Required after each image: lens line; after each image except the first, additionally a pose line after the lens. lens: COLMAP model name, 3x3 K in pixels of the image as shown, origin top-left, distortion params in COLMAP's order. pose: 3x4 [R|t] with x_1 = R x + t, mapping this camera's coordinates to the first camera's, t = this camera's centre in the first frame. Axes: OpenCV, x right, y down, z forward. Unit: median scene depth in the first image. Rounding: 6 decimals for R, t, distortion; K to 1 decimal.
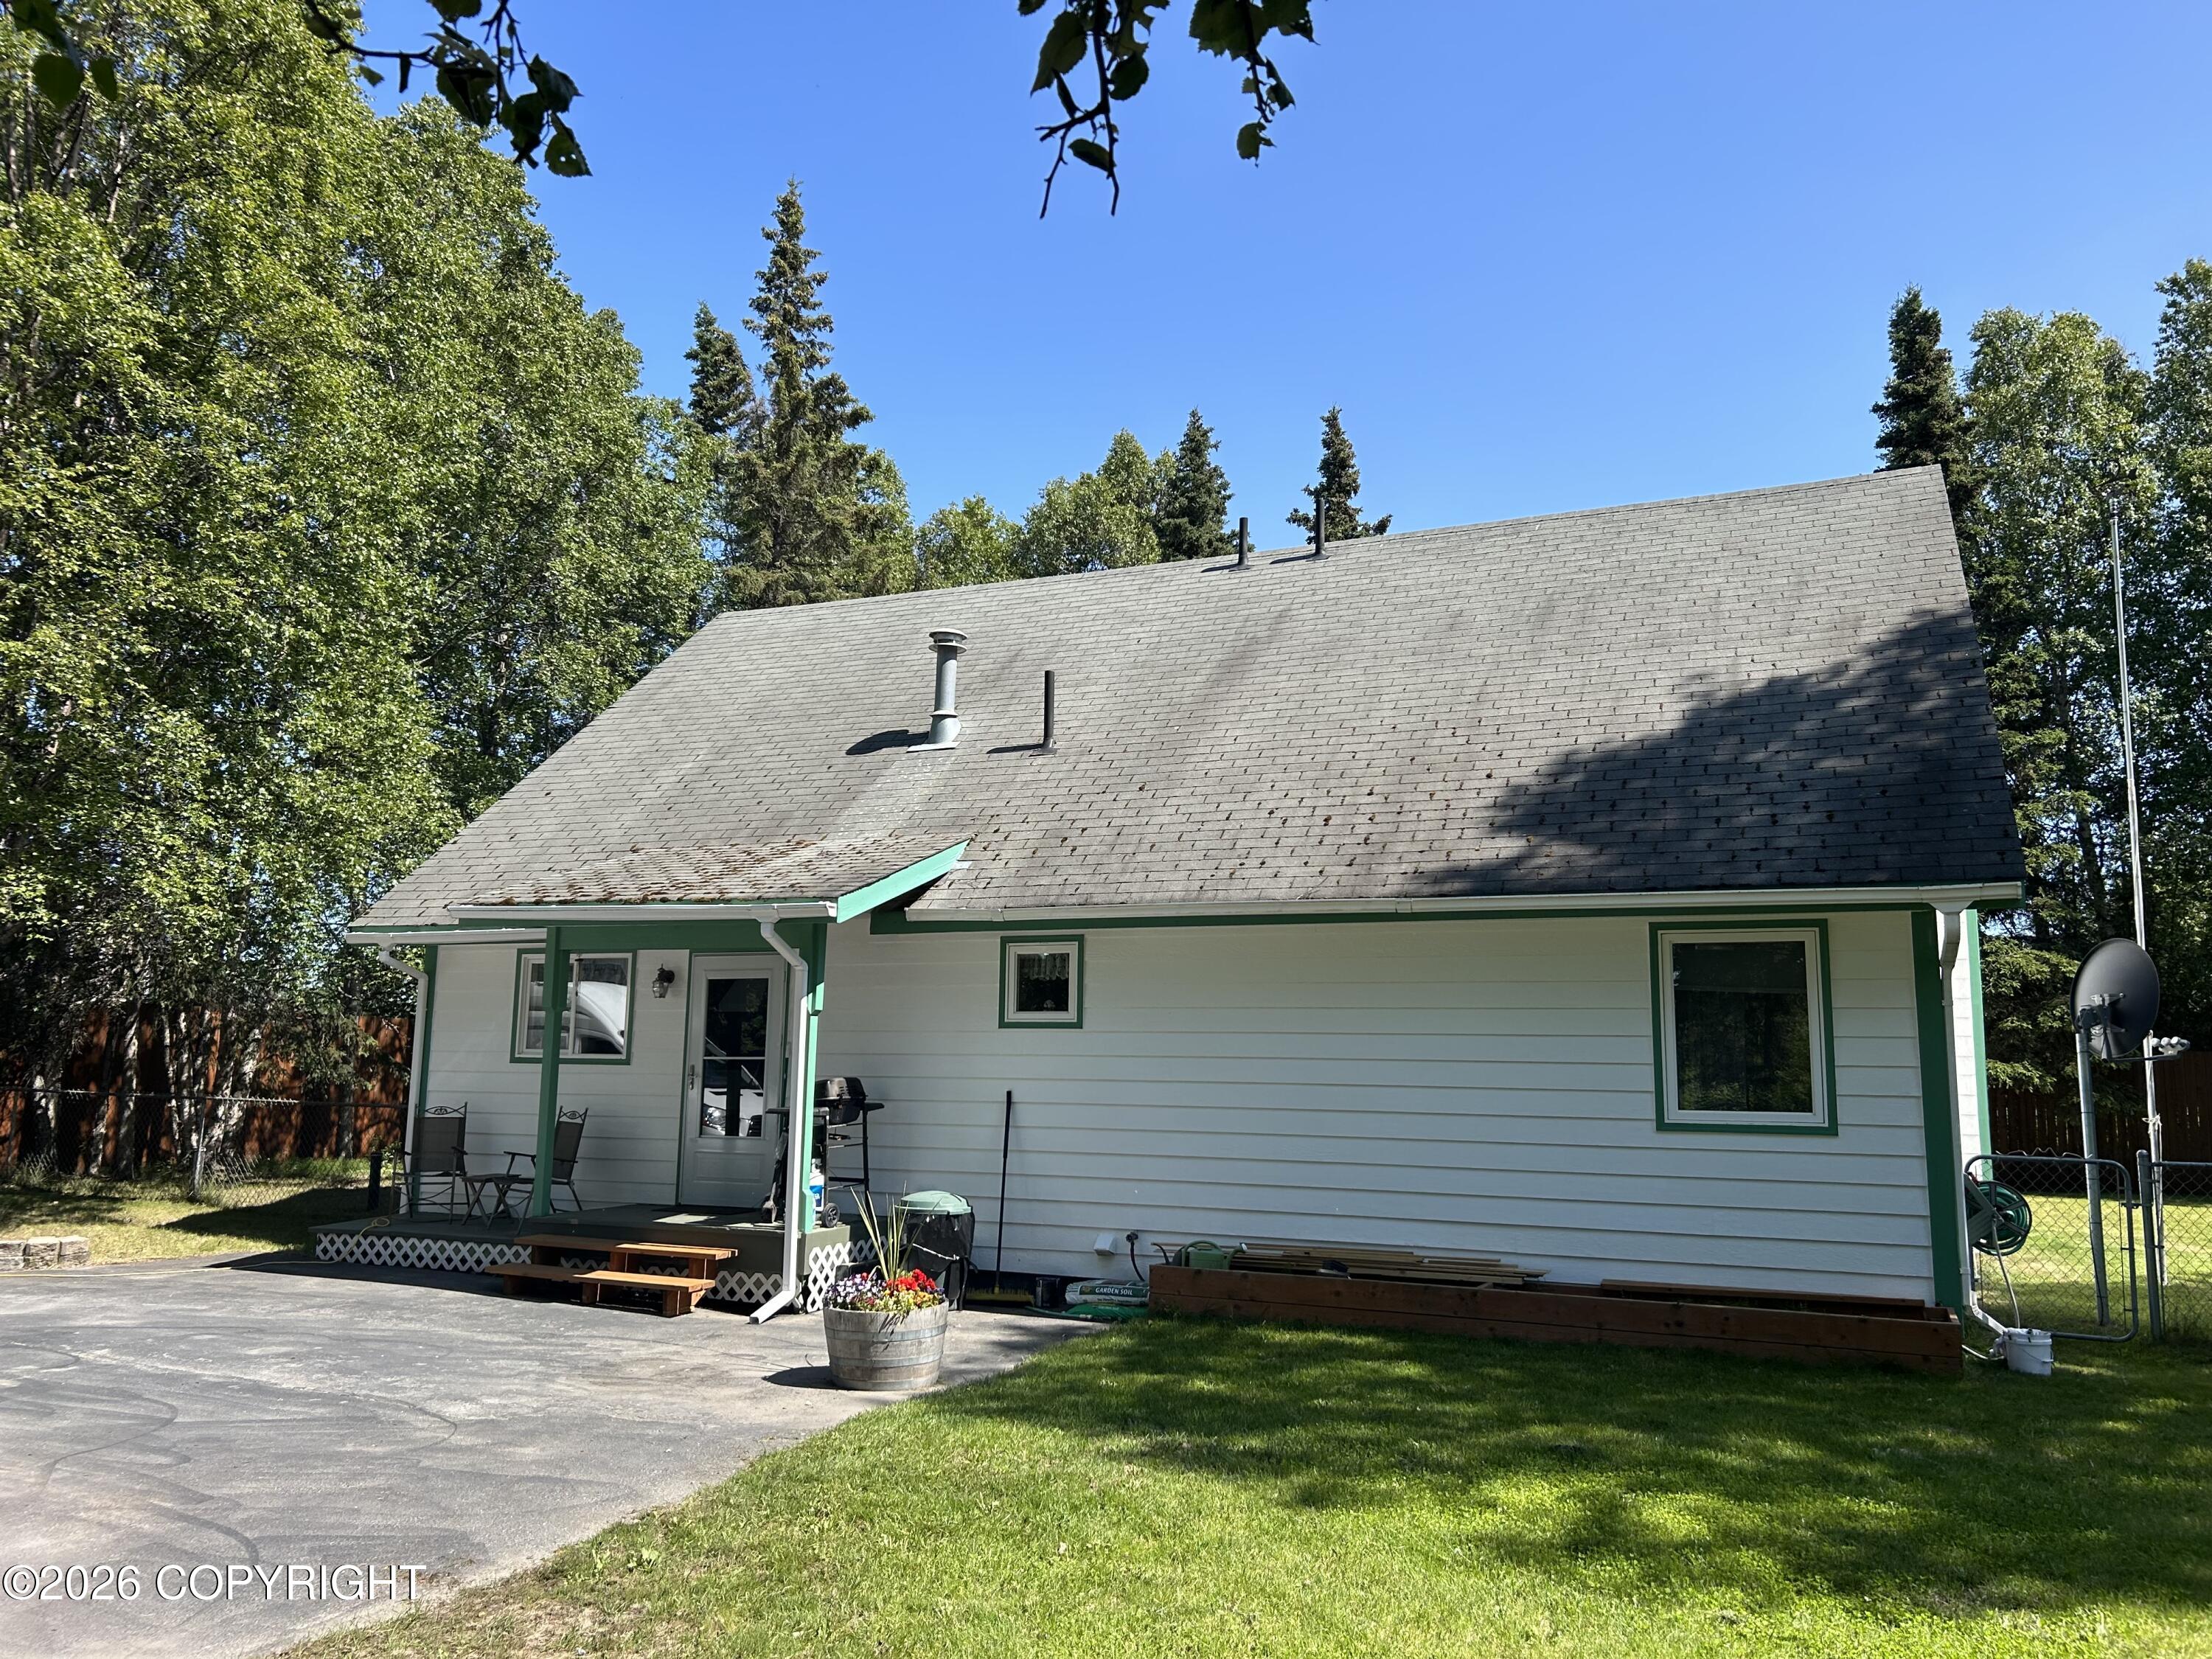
lens RADIAL K [[1667.6, 0, 1104.2], [0, 1667.6, 830.5], [0, 0, 1]] dist [0.047849, 0.000228]
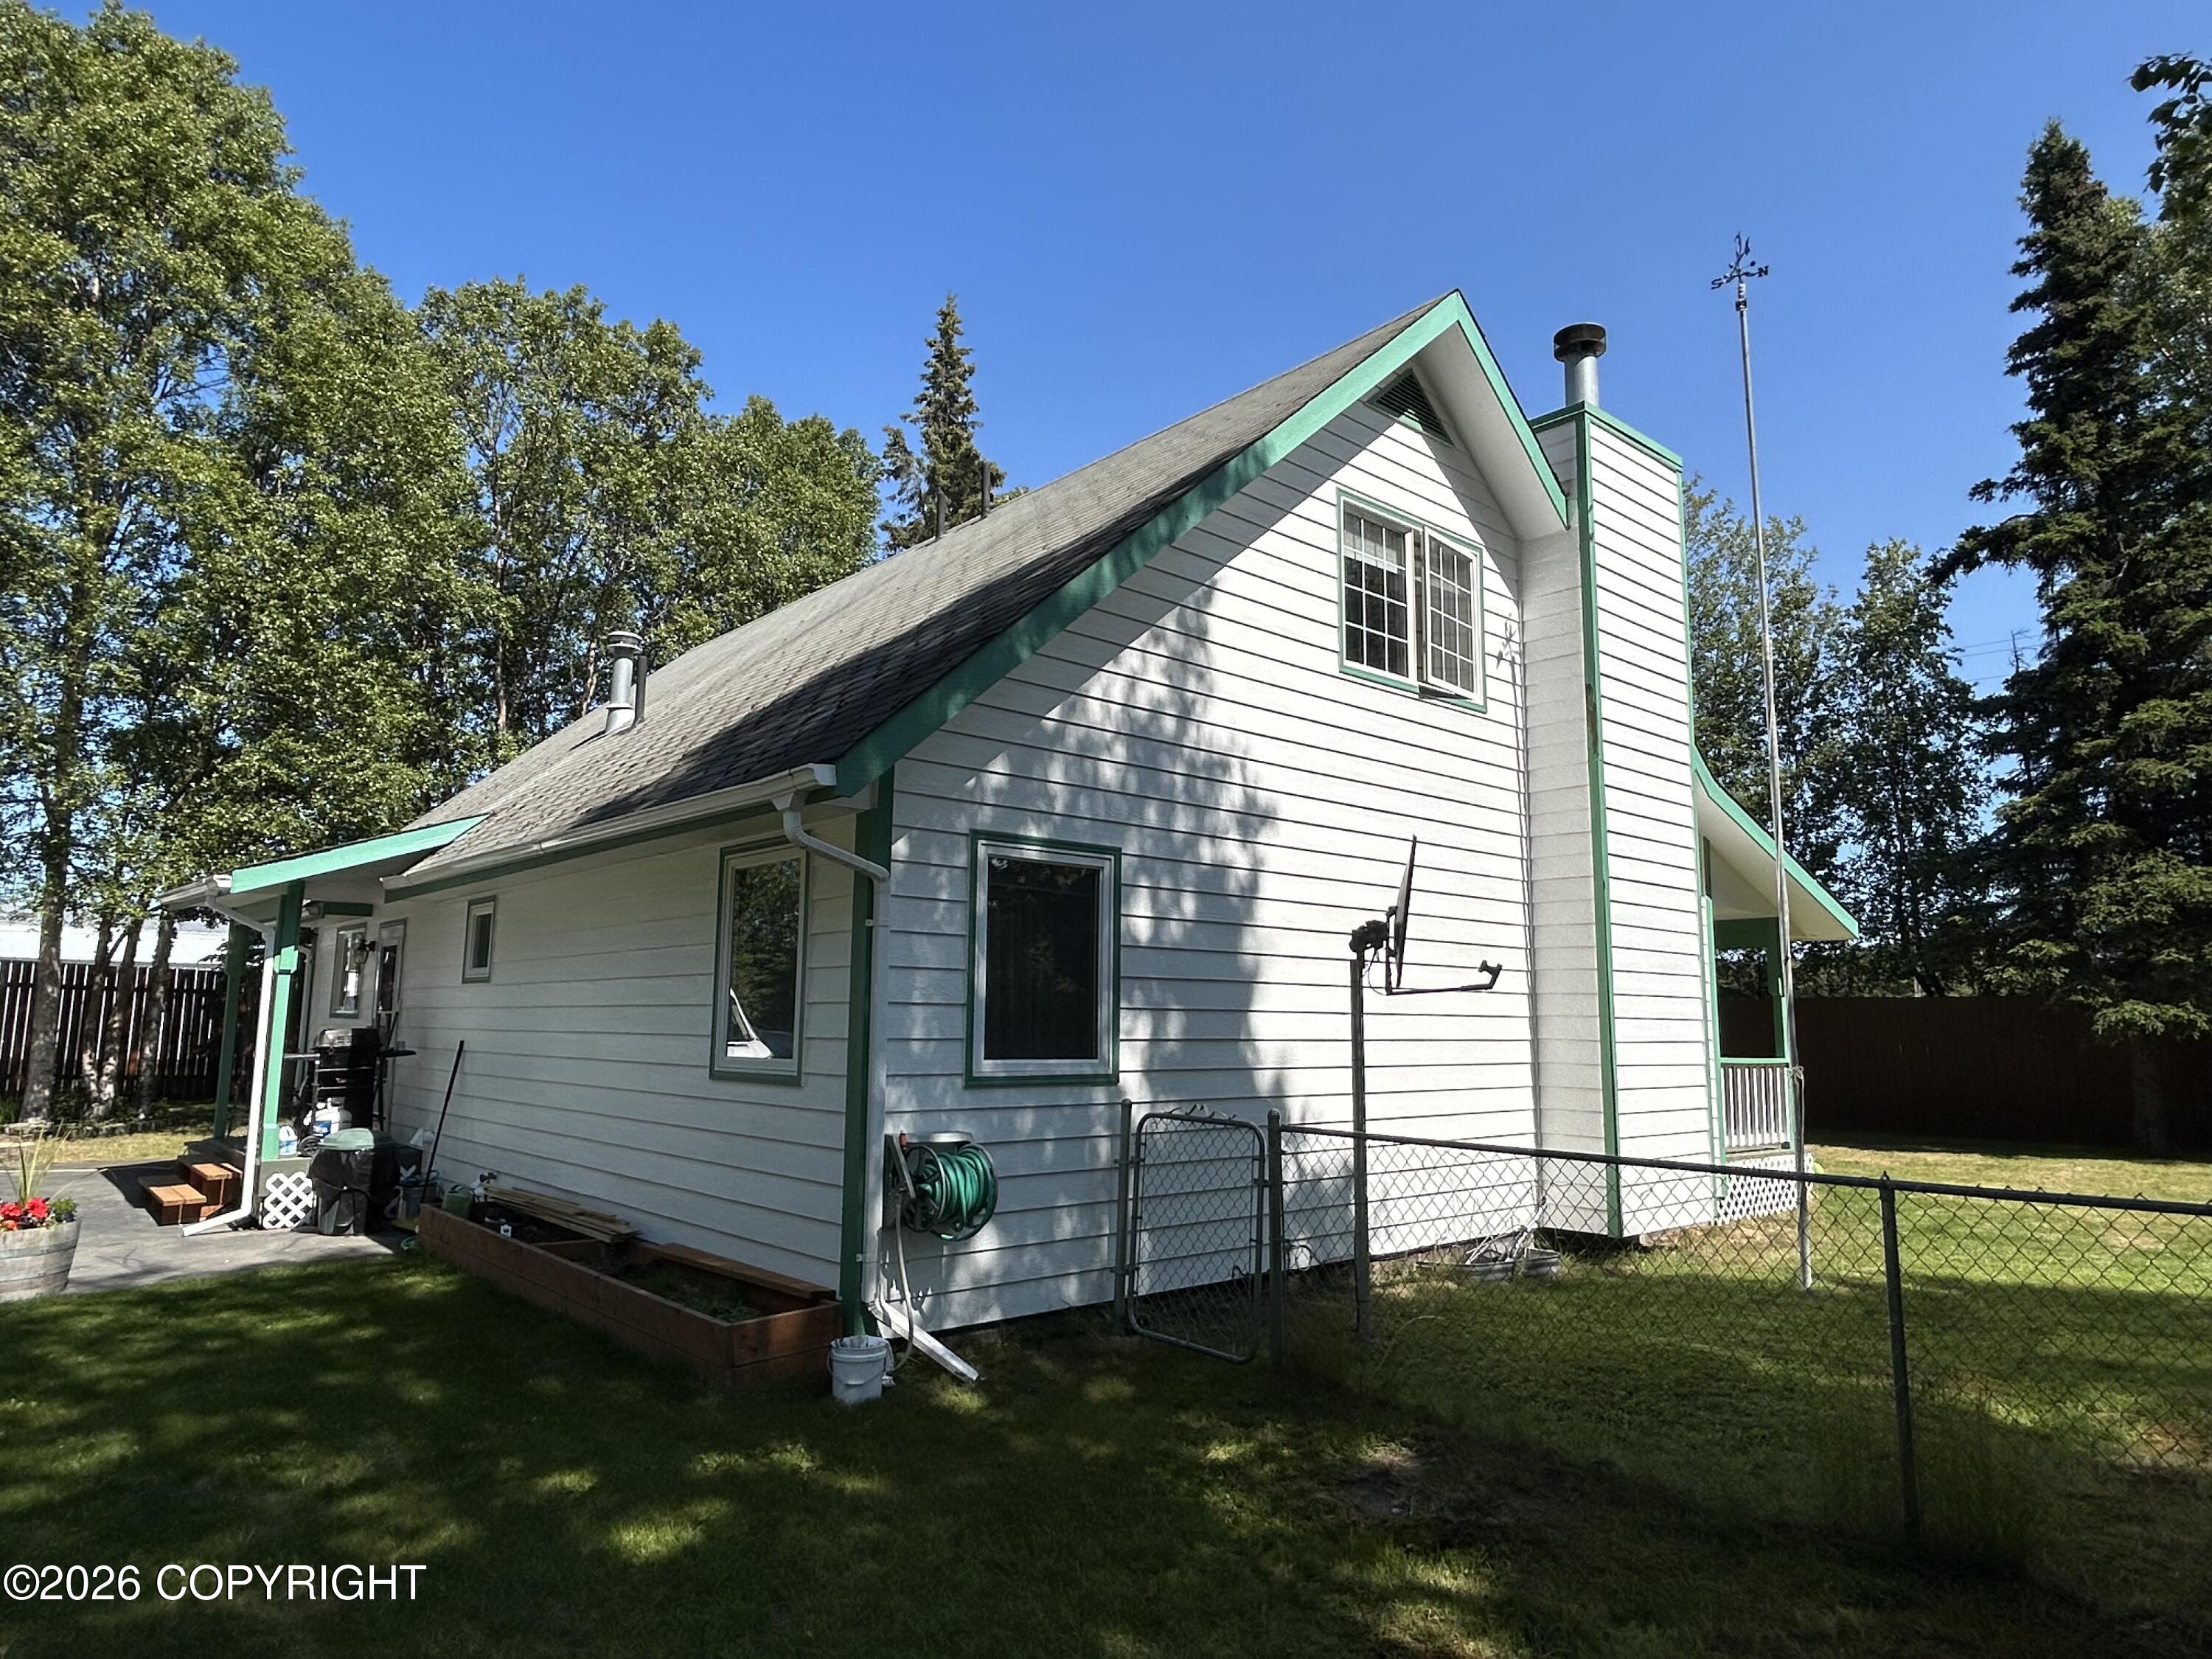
lens RADIAL K [[1334.4, 0, 1106.0], [0, 1334.4, 837.1], [0, 0, 1]] dist [-0.014291, 0.008937]
pose [[0.904378, -0.064366, -0.421850, 0.344708], [0.064874, 0.997807, -0.013167, 0.030052], [0.421772, -0.015459, 0.906570, 0.188755]]
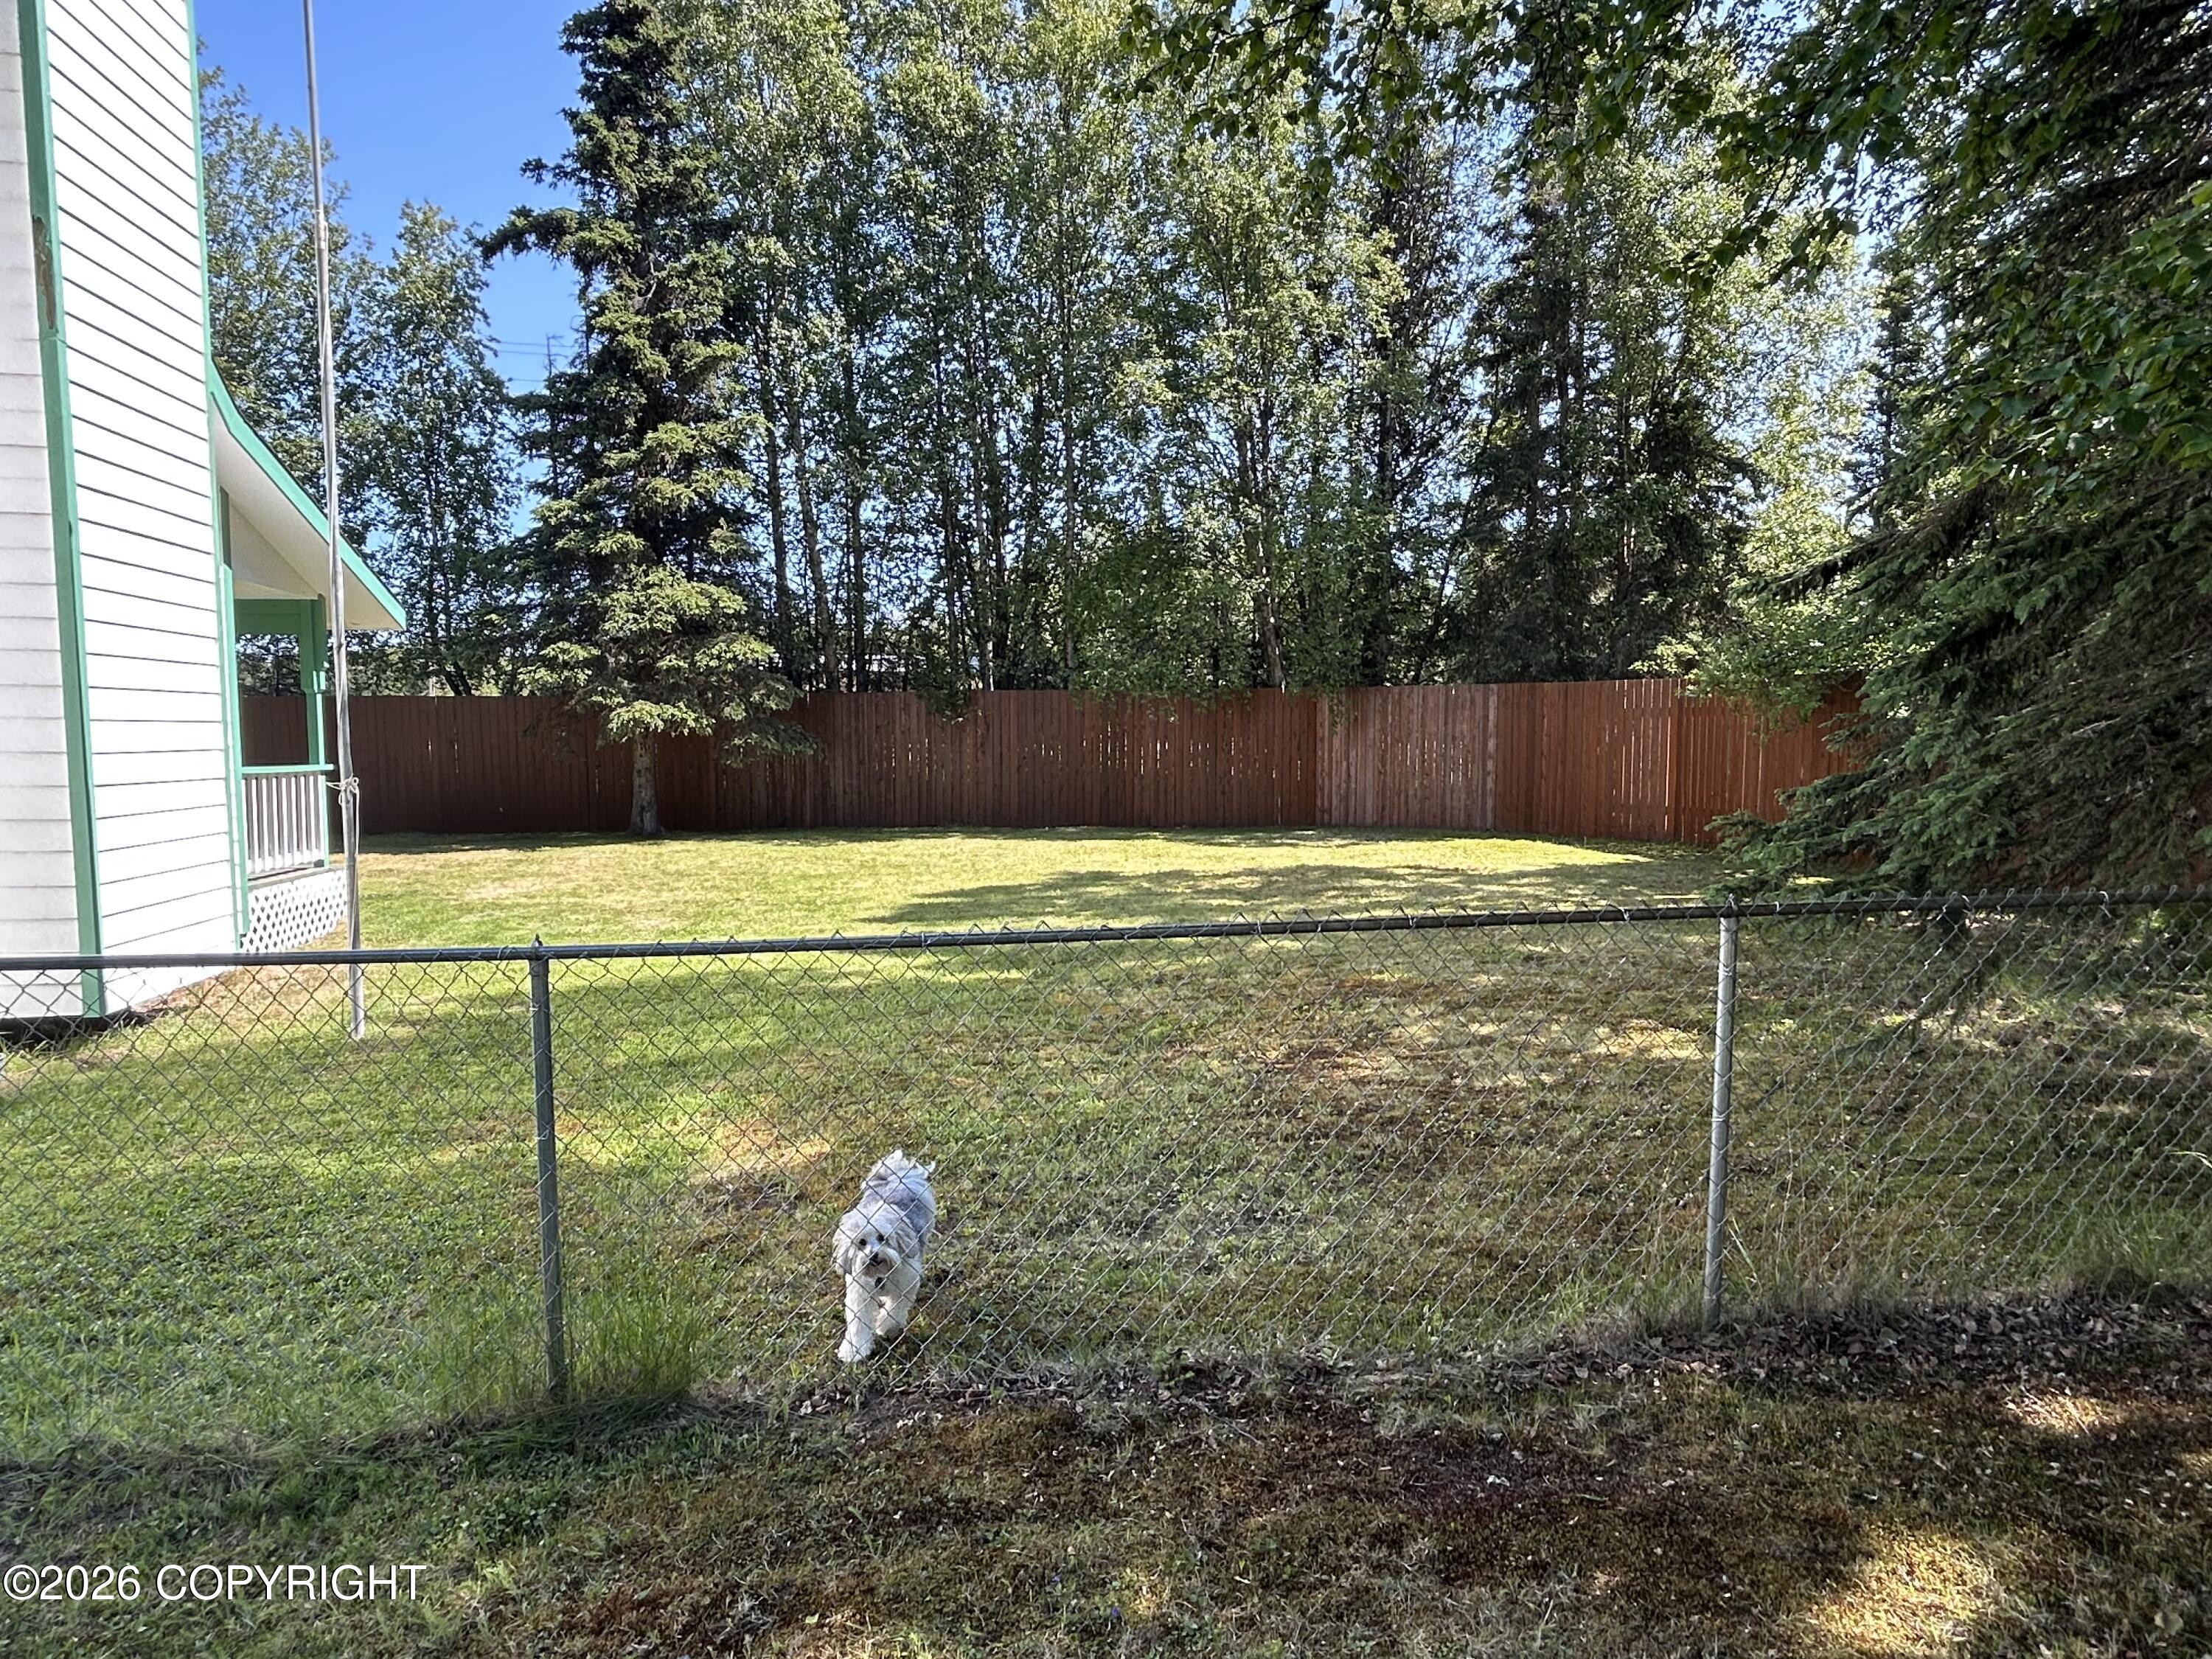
lens RADIAL K [[1334.4, 0, 1103.1], [0, 1334.4, 834.3], [0, 0, 1]] dist [-0.014291, 0.008937]
pose [[0.840199, -0.059598, 0.538994, 0.338831], [-0.064476, 0.975913, 0.208415, 0.038872], [-0.538432, -0.209862, 0.816118, 0.257742]]
